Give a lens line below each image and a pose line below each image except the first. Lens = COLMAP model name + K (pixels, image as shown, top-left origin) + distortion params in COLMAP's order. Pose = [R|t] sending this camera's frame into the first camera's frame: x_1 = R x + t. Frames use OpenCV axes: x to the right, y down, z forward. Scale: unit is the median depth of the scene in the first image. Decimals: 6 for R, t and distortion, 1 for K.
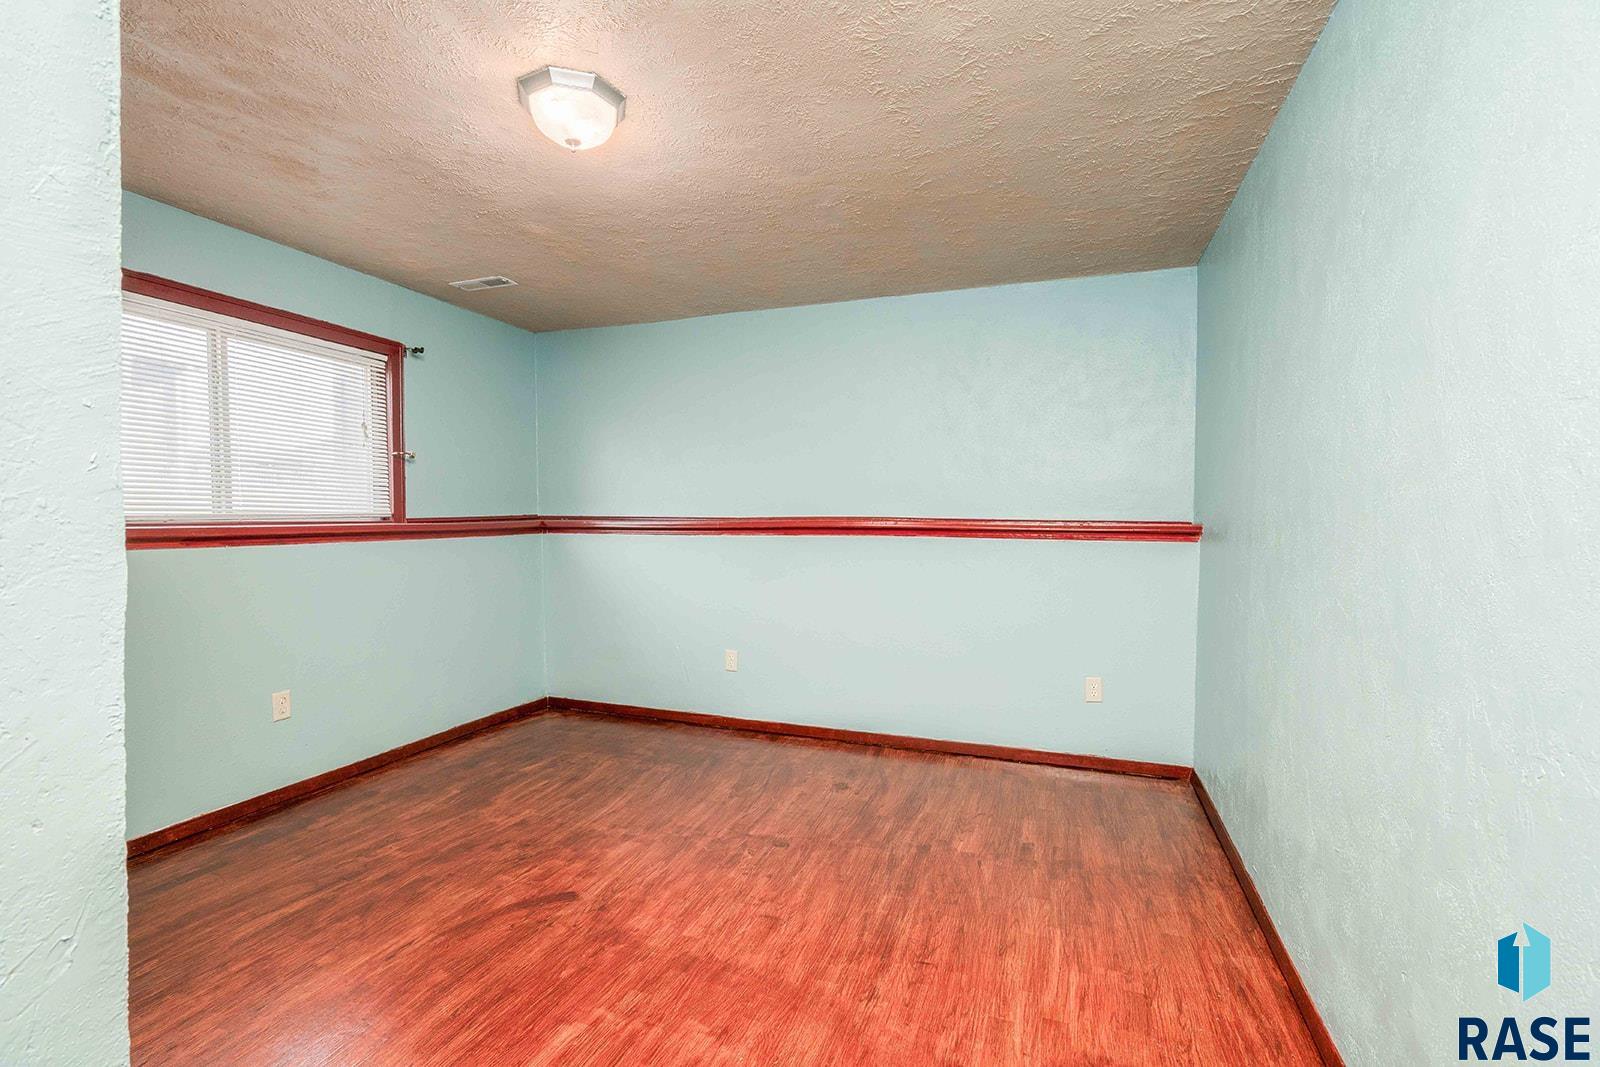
lens RADIAL K [[726.2, 0, 796.7], [0, 726.2, 527.9], [0, 0, 1]] dist [-0.004804, 0.000045]
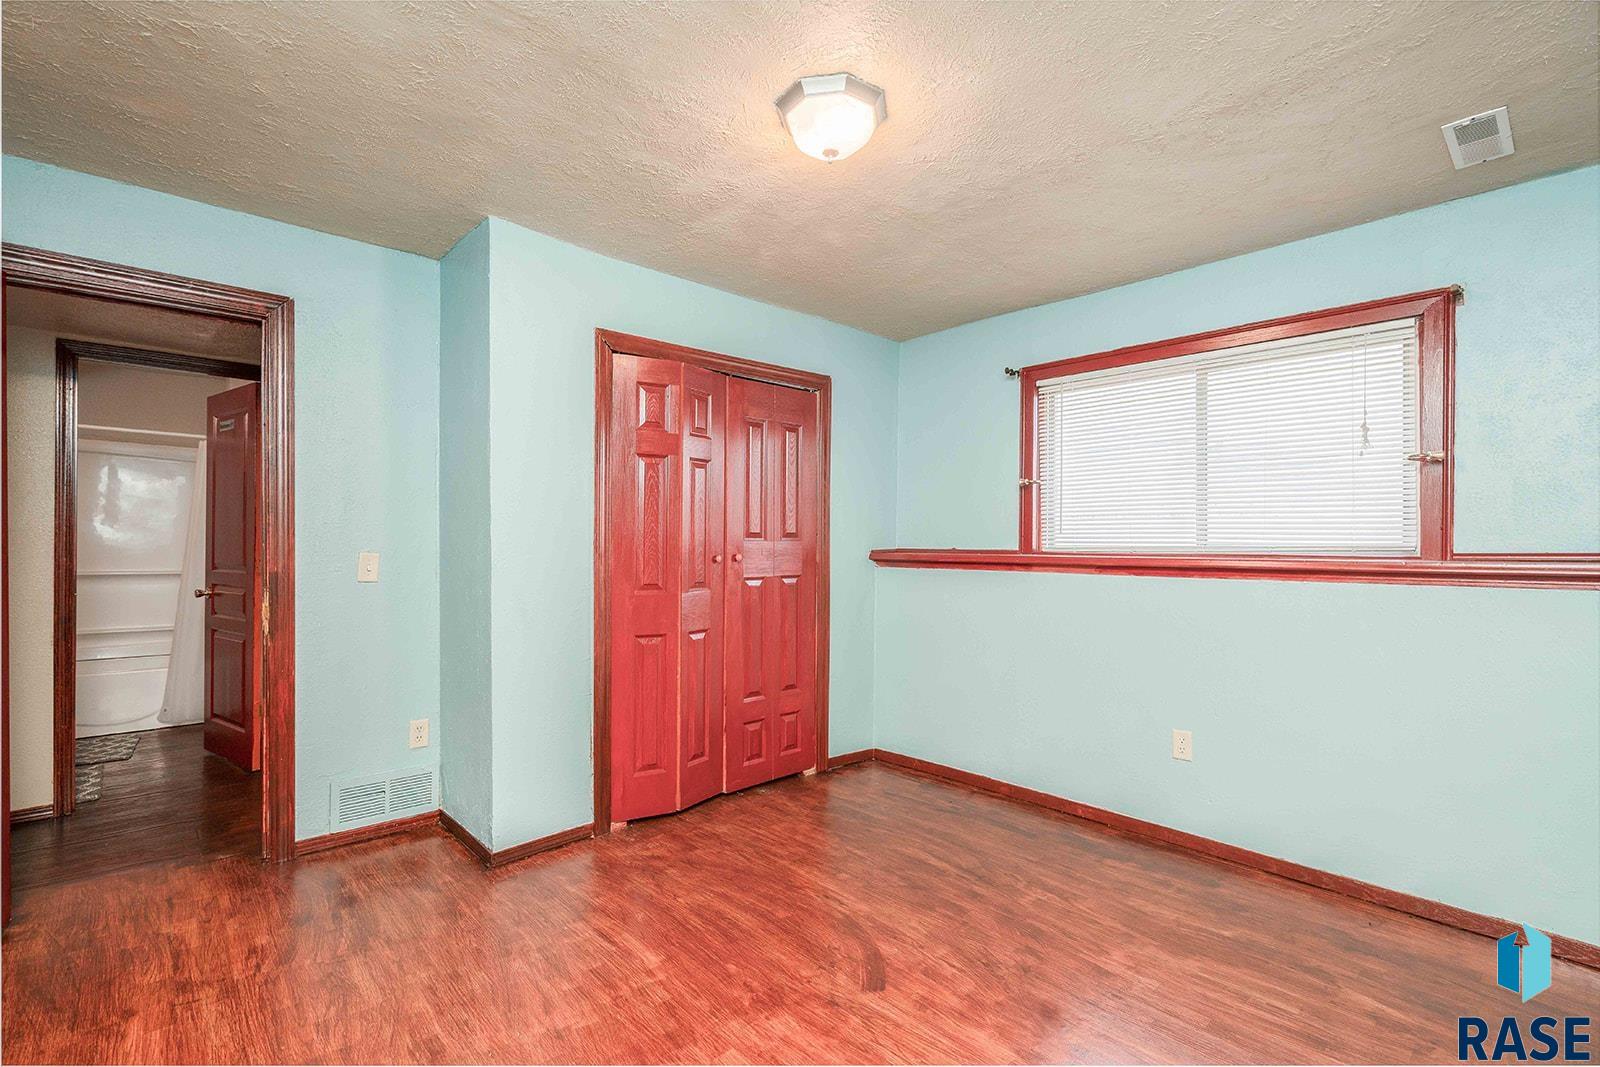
lens RADIAL K [[726.2, 0, 796.7], [0, 726.2, 527.9], [0, 0, 1]] dist [-0.004804, 0.000045]
pose [[-0.452275, -0.021659, -0.891616, 0.446213], [-0.026994, 0.999579, -0.010589, -0.020514], [0.891470, 0.019279, -0.452669, 1.141044]]
